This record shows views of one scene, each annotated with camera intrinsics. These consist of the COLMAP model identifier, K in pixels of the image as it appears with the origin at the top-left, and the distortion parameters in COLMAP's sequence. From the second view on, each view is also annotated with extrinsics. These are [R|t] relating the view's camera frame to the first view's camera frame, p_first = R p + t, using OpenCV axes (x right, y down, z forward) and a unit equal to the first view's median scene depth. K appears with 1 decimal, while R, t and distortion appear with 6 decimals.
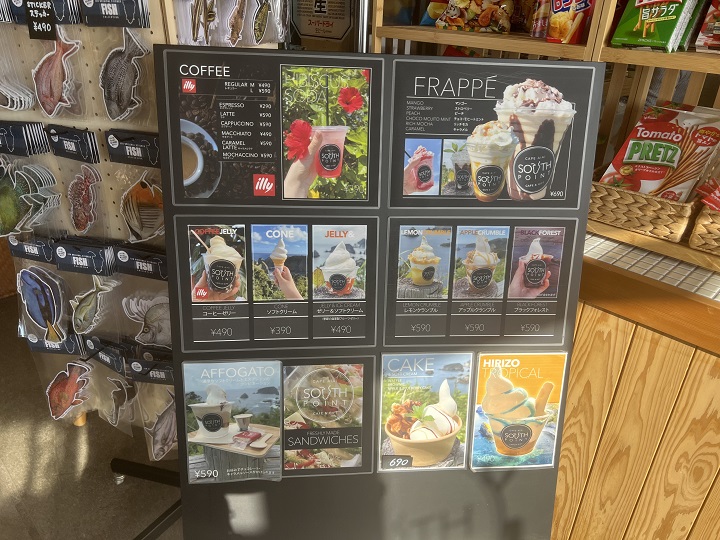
lens RADIAL K [[541.6, 0, 360.0], [0, 541.6, 270.0], [0, 0, 1]] dist [0.031792, -0.001031]
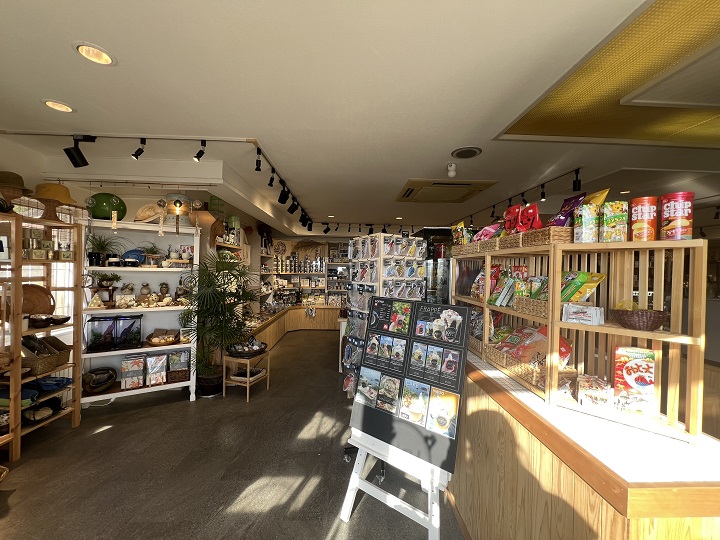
lens RADIAL K [[290.1, 0, 360.0], [0, 290.1, 270.0], [0, 0, 1]] dist [-0.000022, -0.000002]
pose [[0.739979, -0.010451, -0.672549, 1.176027], [-0.310186, 0.881911, -0.354990, 0.312808], [0.596838, 0.471301, 0.649354, -0.799122]]
